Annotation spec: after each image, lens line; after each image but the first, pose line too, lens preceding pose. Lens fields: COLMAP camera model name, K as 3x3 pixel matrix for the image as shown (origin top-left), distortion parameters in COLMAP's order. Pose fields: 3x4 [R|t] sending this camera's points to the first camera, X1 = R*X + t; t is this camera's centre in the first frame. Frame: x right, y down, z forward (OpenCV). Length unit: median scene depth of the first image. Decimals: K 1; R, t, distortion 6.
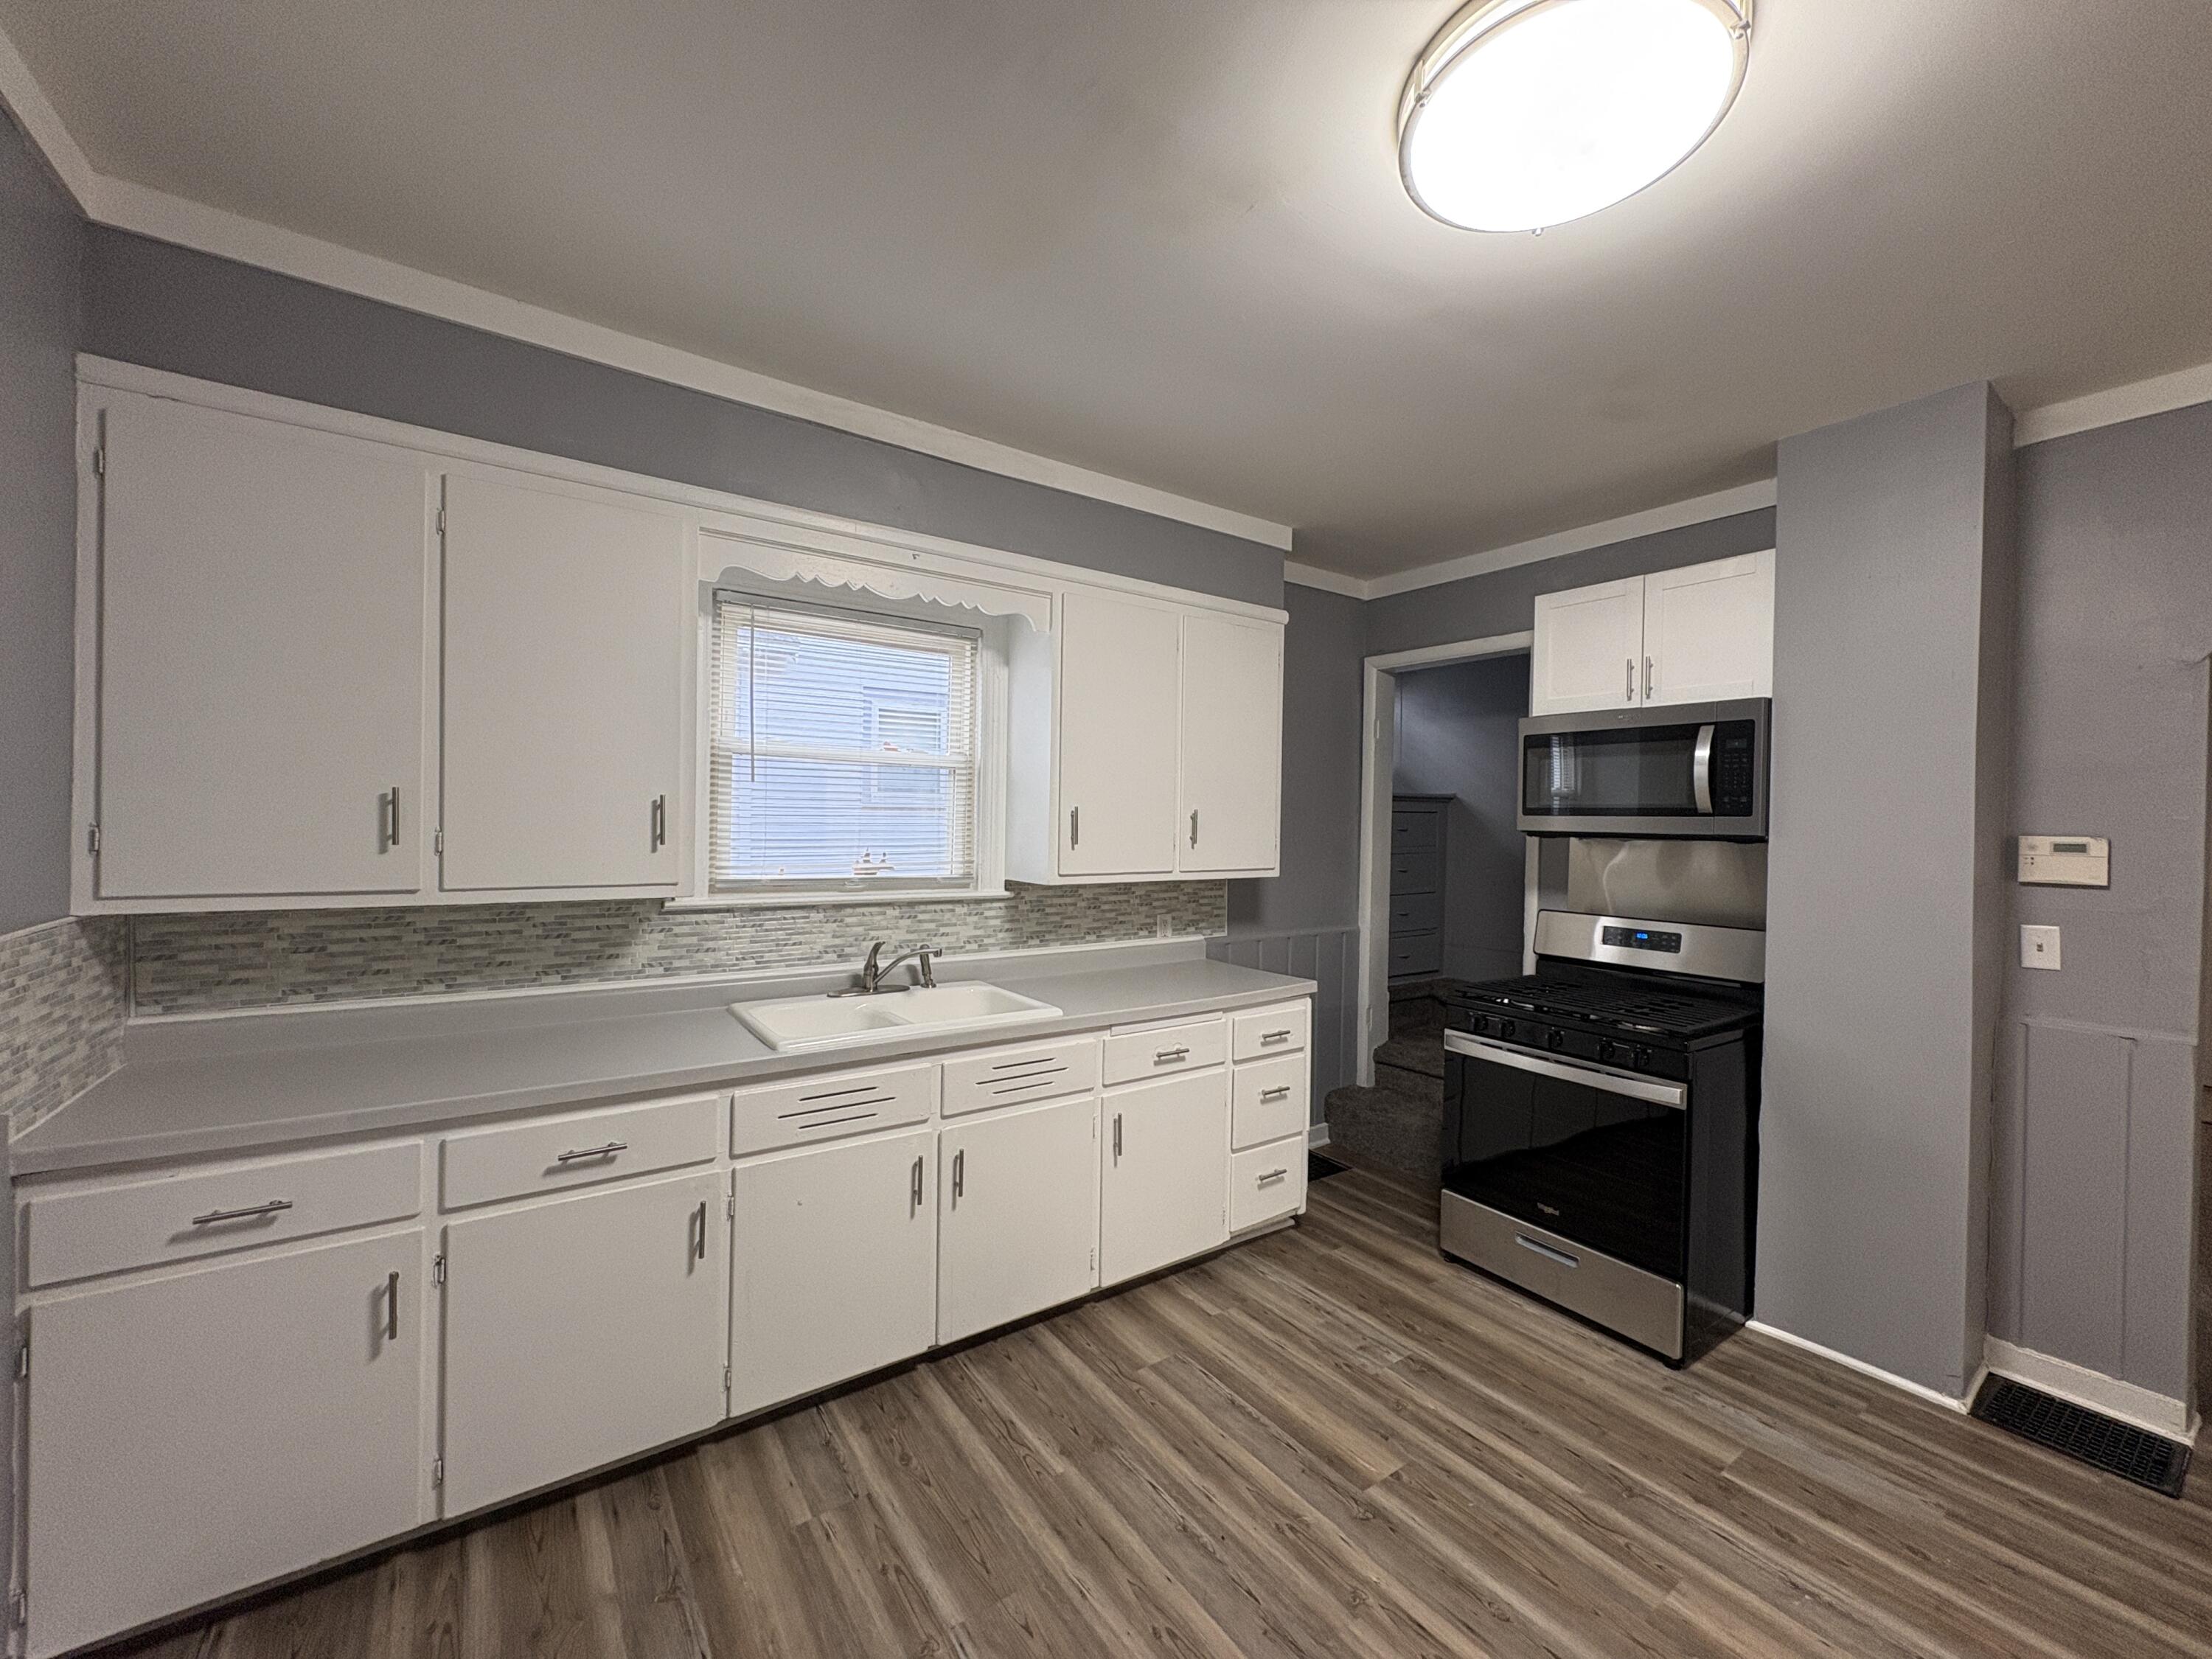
lens RADIAL K [[880.1, 0, 1106.0], [0, 880.1, 829.5], [0, 0, 1]] dist [-0.000625, 0.000086]
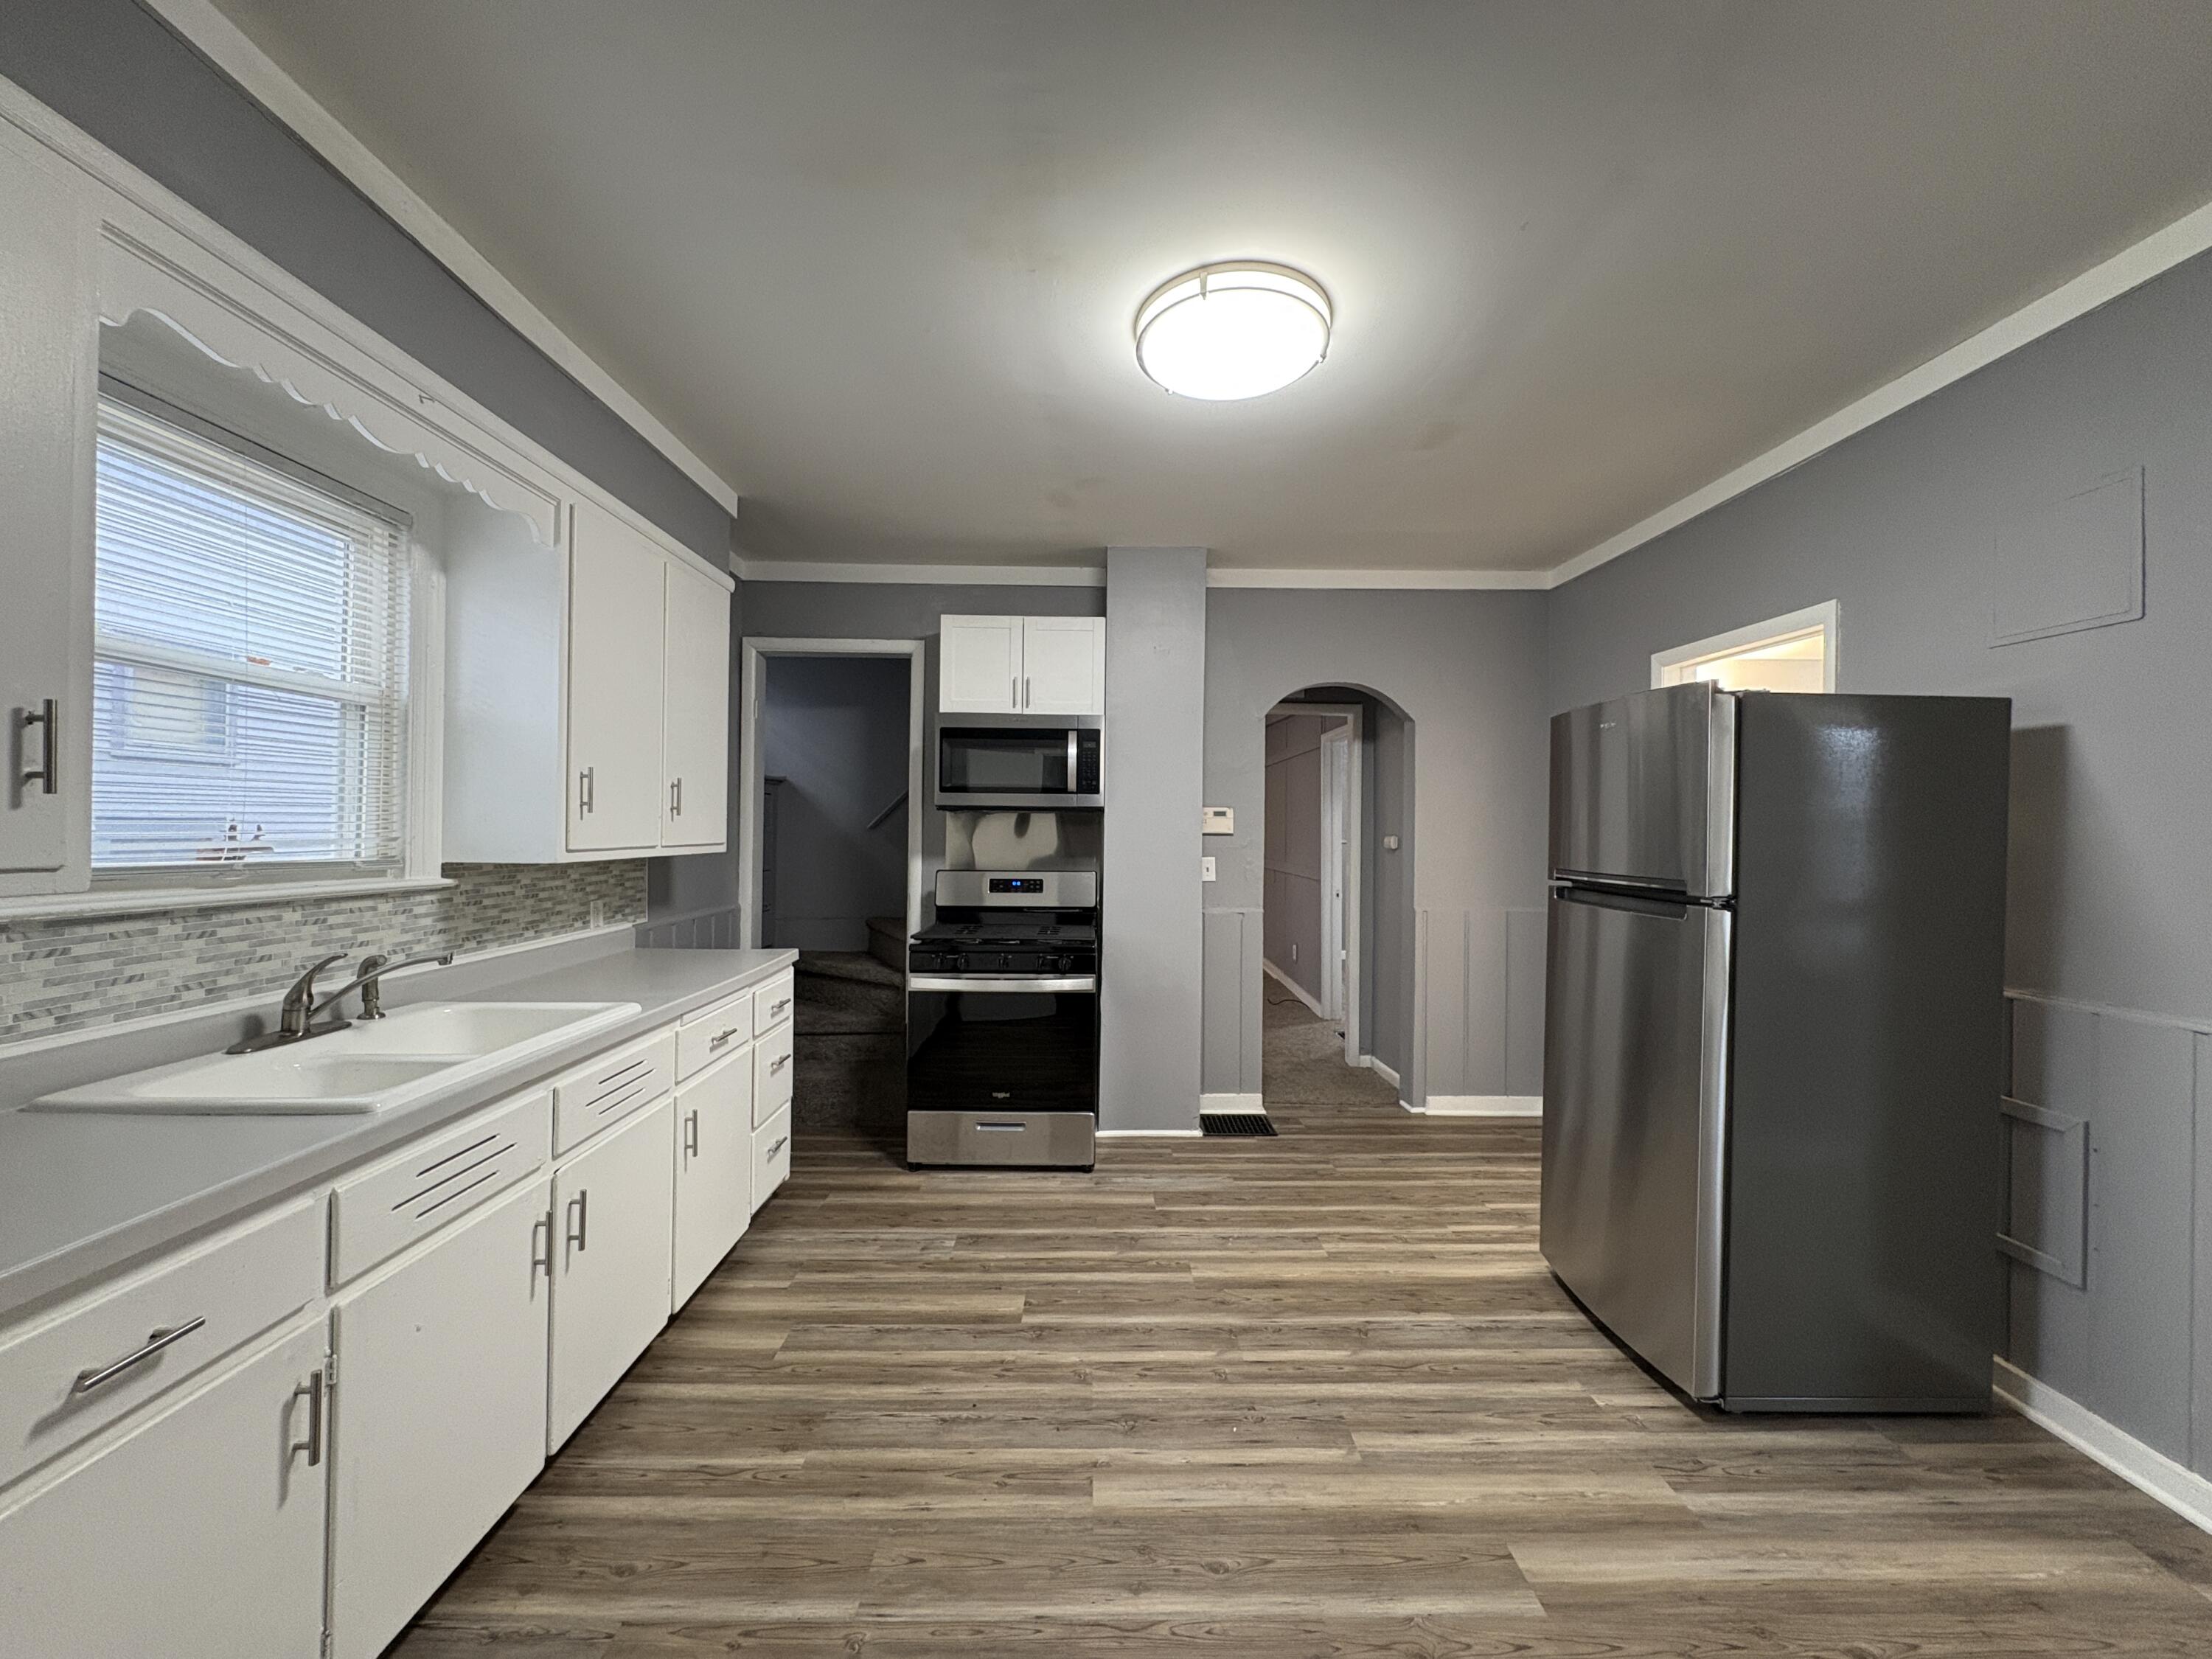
lens RADIAL K [[880.1, 0, 1106.0], [0, 880.1, 829.5], [0, 0, 1]] dist [-0.000625, 0.000086]
pose [[0.560271, -0.010834, 0.828238, -0.509887], [0.008803, 0.999936, 0.007124, 0.035601], [-0.828263, 0.003300, 0.560330, 0.154360]]
